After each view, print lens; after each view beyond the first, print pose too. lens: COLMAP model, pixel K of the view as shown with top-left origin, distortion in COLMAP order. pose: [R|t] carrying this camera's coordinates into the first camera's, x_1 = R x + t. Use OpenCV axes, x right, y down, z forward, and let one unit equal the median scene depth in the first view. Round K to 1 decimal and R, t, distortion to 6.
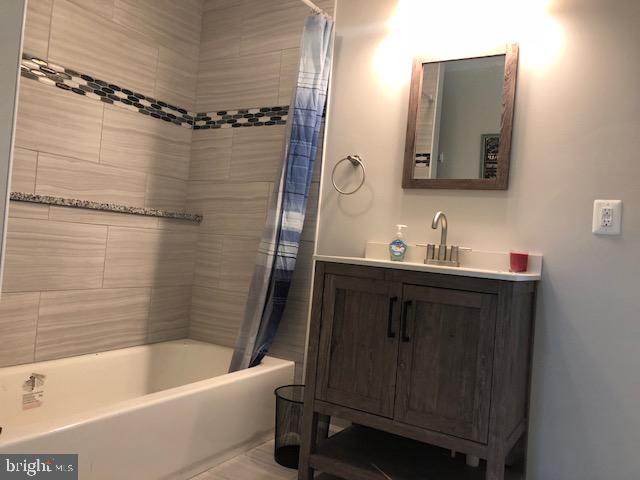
lens RADIAL K [[523.4, 0, 320.0], [0, 523.4, 240.0], [0, 0, 1]] dist [0.038178, -0.039777]
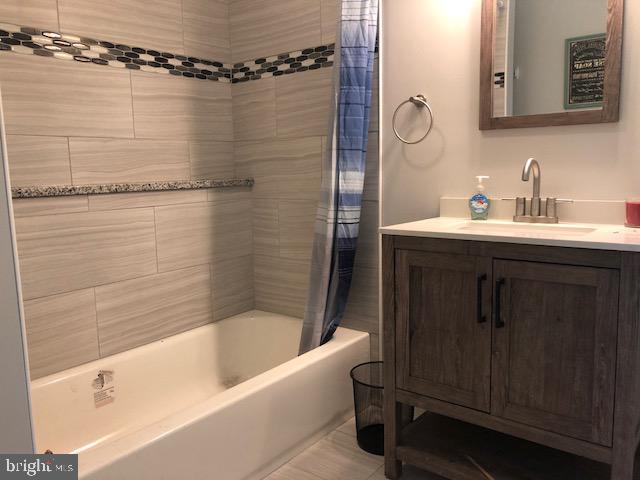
lens RADIAL K [[519.6, 0, 320.0], [0, 519.6, 240.0], [0, 0, 1]] dist [0.010846, -0.006170]
pose [[0.986950, -0.088169, -0.134745, 0.003700], [0.106406, 0.985149, 0.134756, -0.063792], [0.120862, -0.147335, 0.981674, 0.134114]]
